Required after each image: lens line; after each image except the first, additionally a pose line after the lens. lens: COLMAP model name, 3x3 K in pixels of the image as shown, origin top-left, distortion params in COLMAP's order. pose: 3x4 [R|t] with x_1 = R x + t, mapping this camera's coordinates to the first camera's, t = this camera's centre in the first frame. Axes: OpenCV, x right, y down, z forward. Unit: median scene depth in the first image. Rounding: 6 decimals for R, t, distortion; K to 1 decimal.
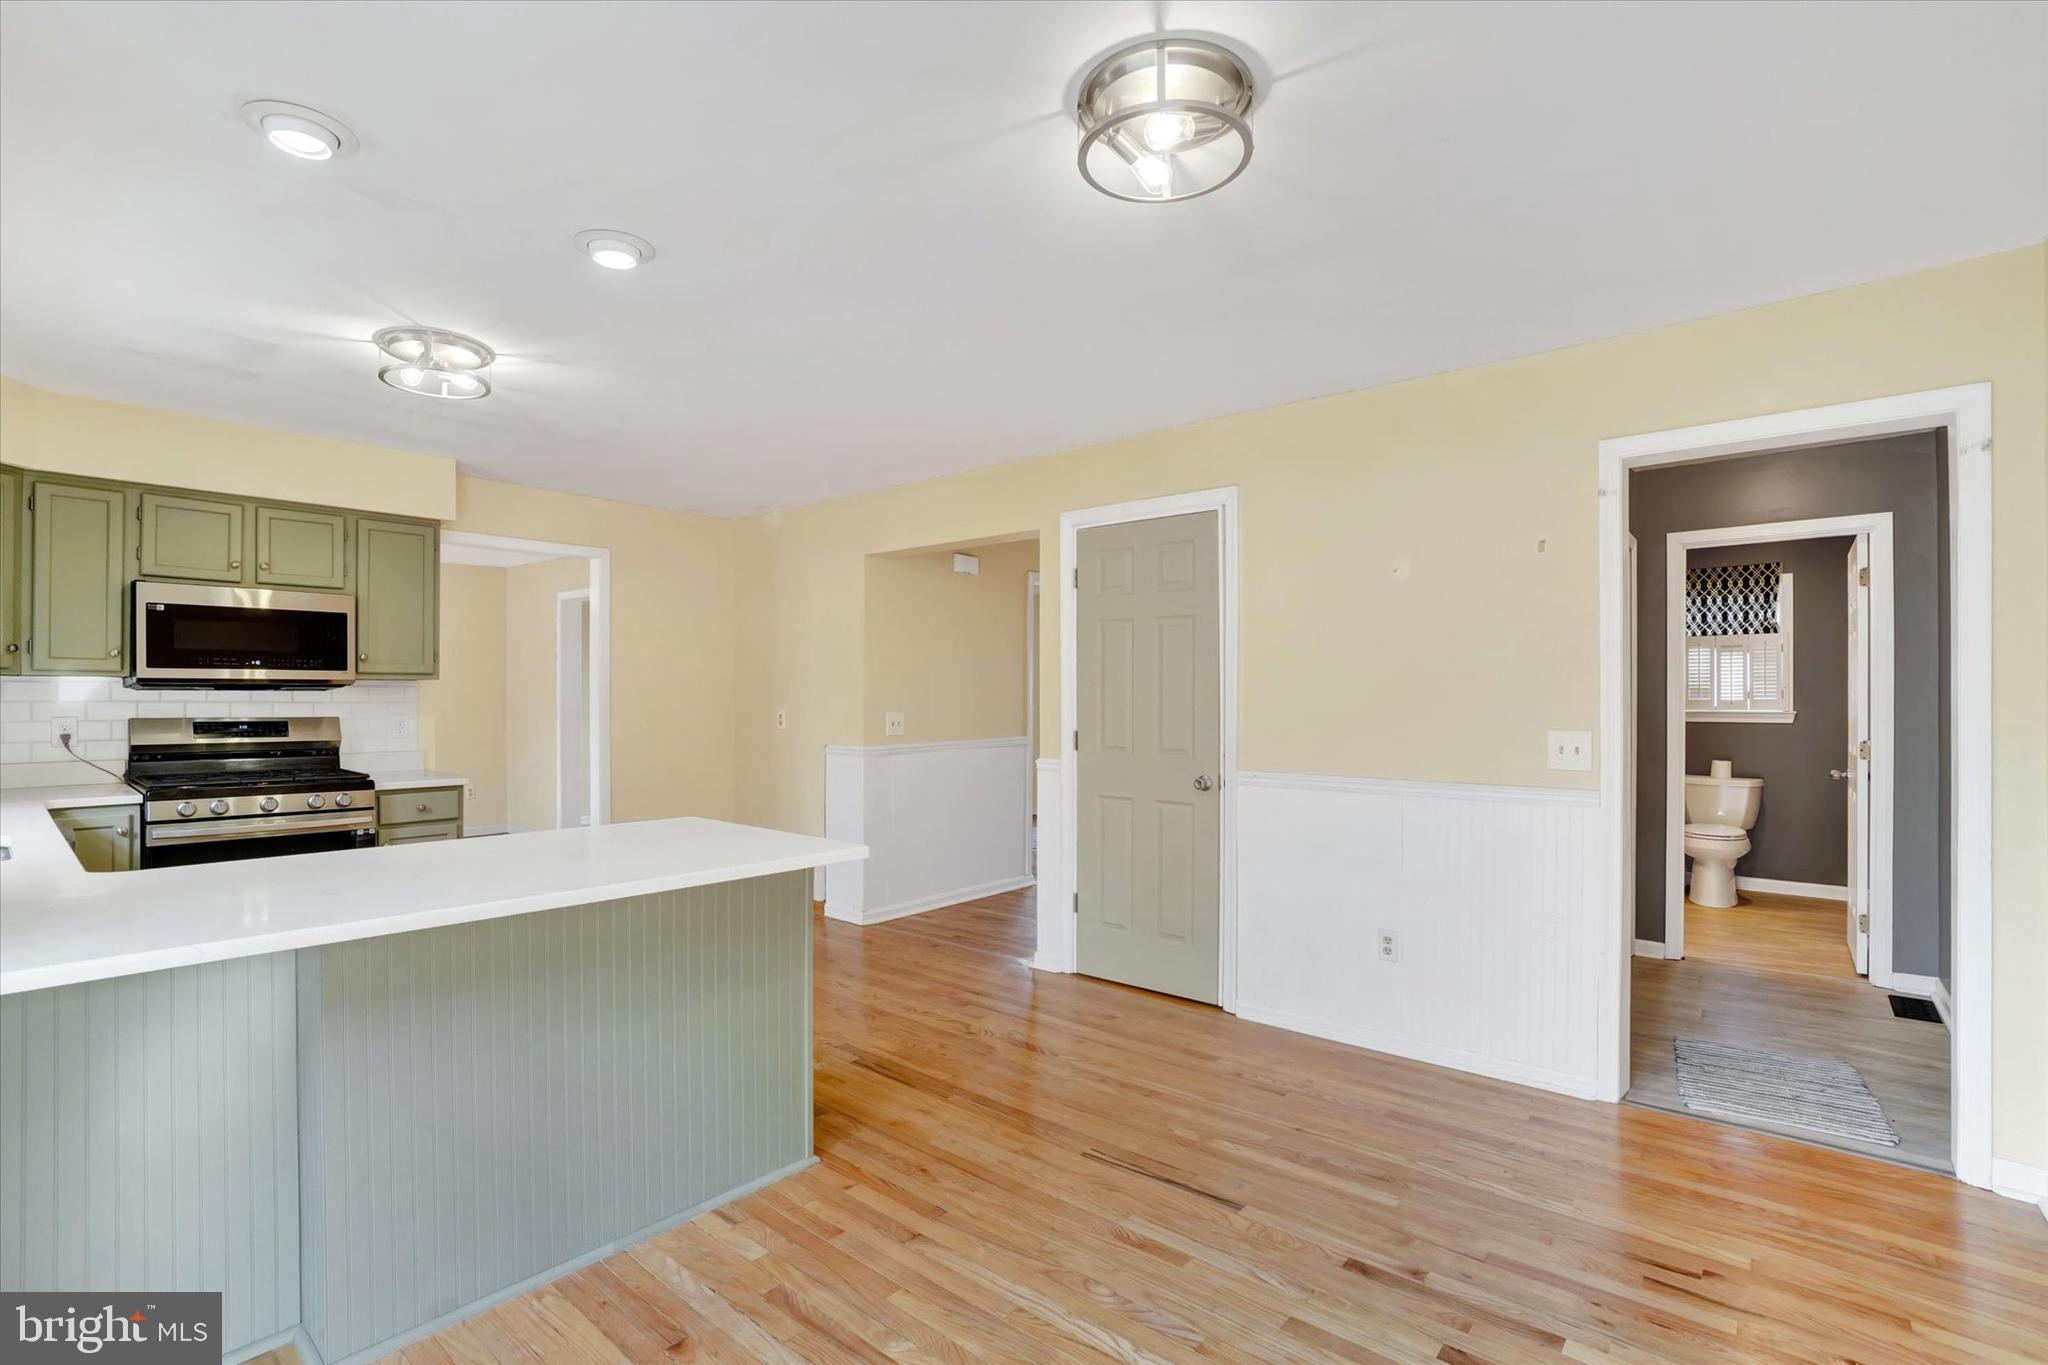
lens RADIAL K [[928.9, 0, 1015.2], [0, 928.9, 689.8], [0, 0, 1]] dist [-0.051984, 0.008447]
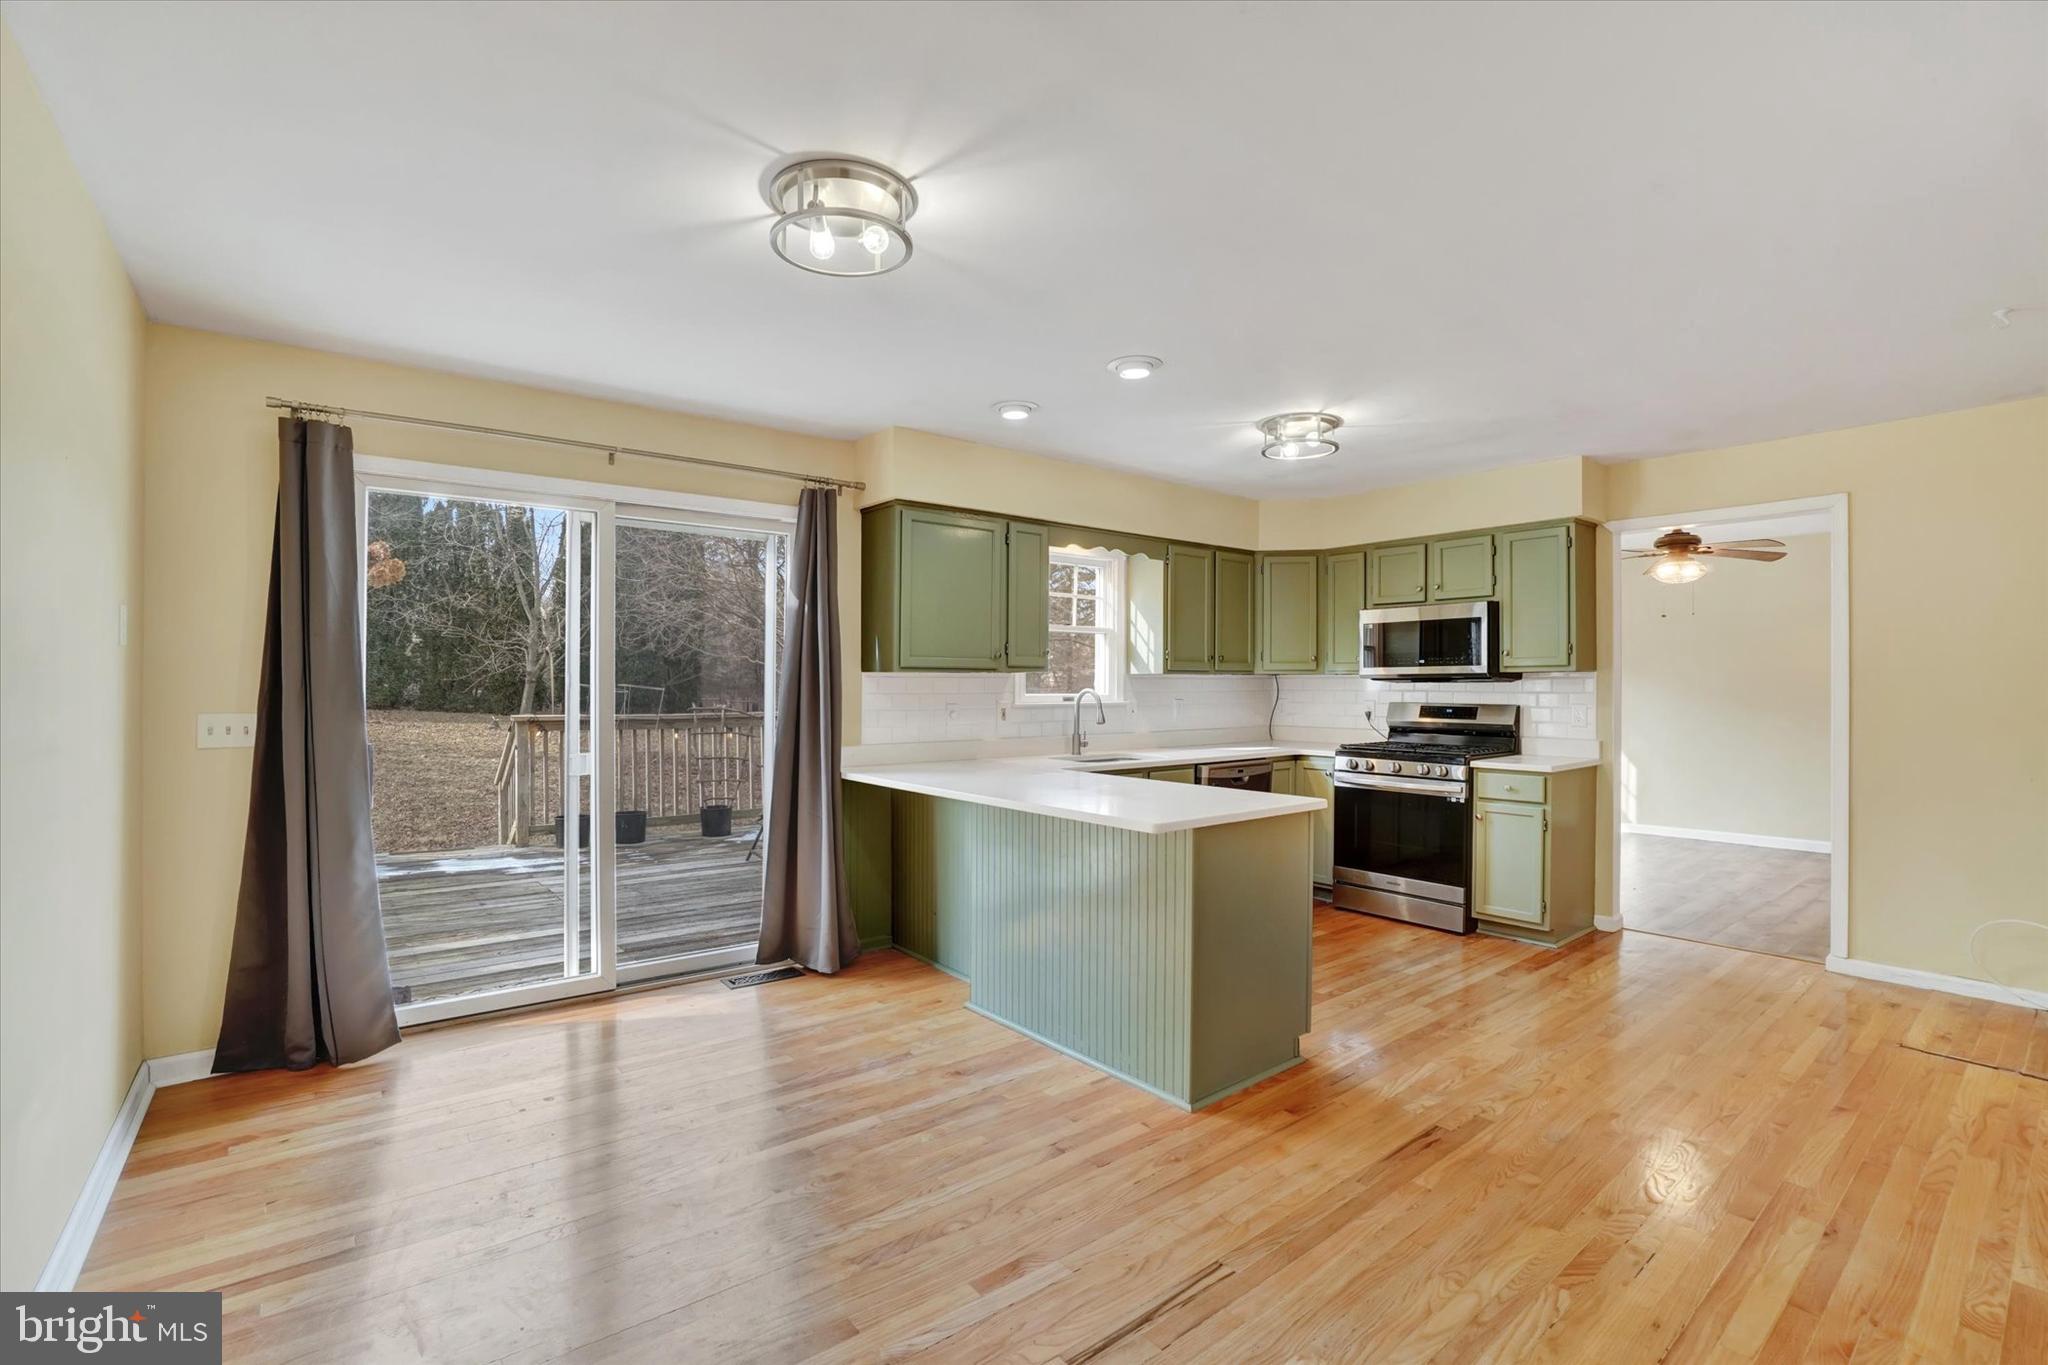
lens RADIAL K [[928.9, 0, 1007.6], [0, 928.9, 685.7], [0, 0, 1]] dist [-0.051984, 0.008447]
pose [[-0.194361, 0.001056, -0.980930, 0.659385], [0.004527, 0.999990, 0.000180, 0.002418], [0.980920, -0.004406, -0.194363, 0.728241]]
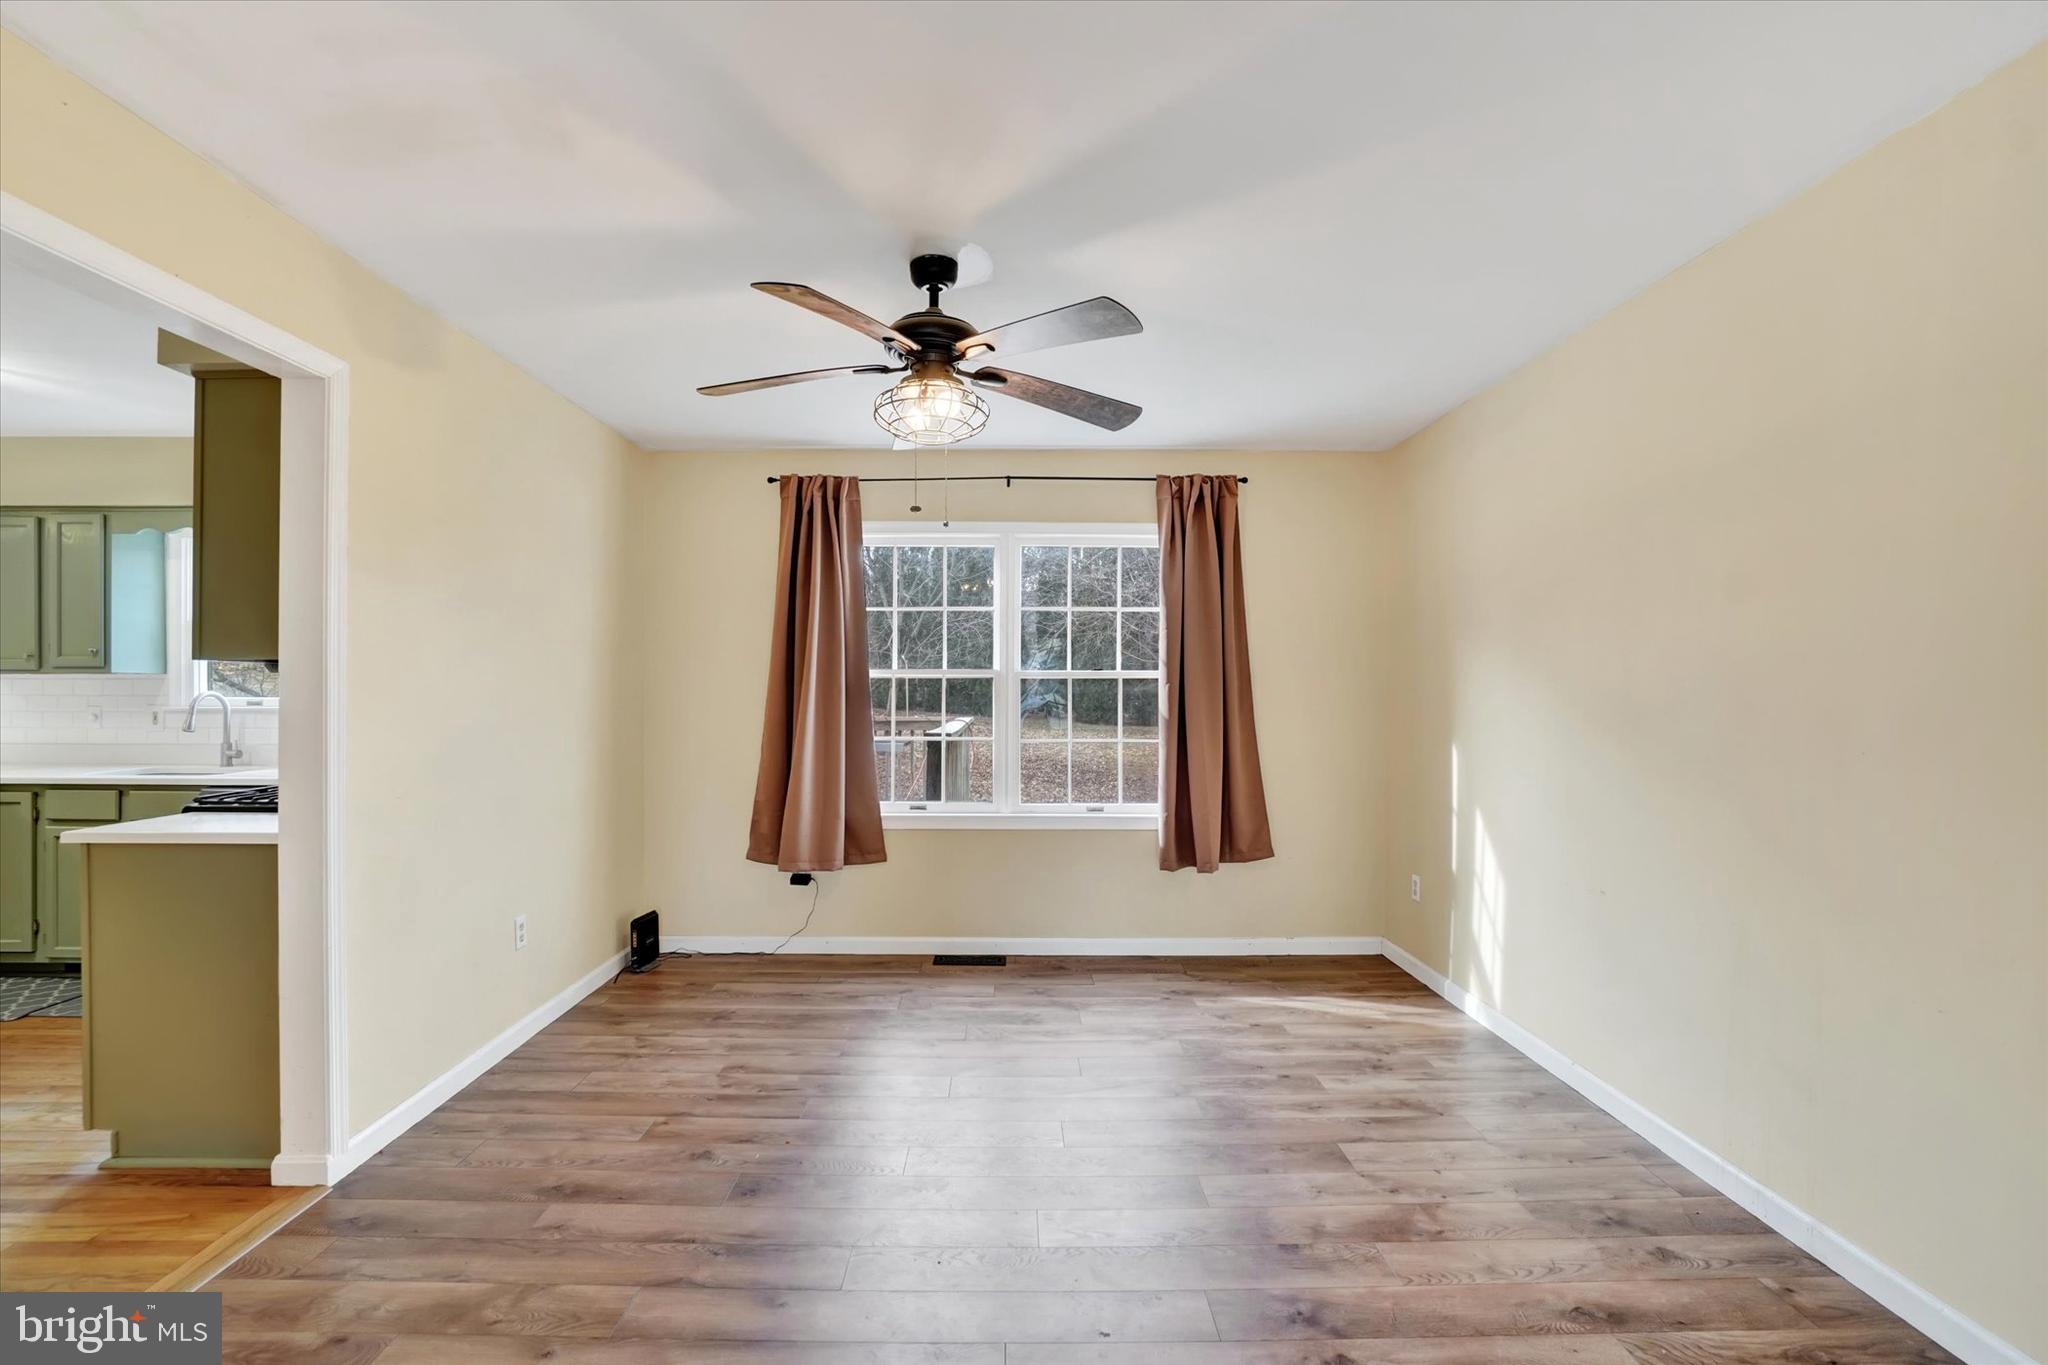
lens RADIAL K [[928.9, 0, 1061.8], [0, 928.9, 689.7], [0, 0, 1]] dist [-0.051984, 0.008447]
pose [[-0.742869, -0.005138, -0.669417, -0.858081], [-0.001716, 0.999982, -0.005771, 0.010495], [0.669434, -0.003138, -0.742865, 2.256696]]
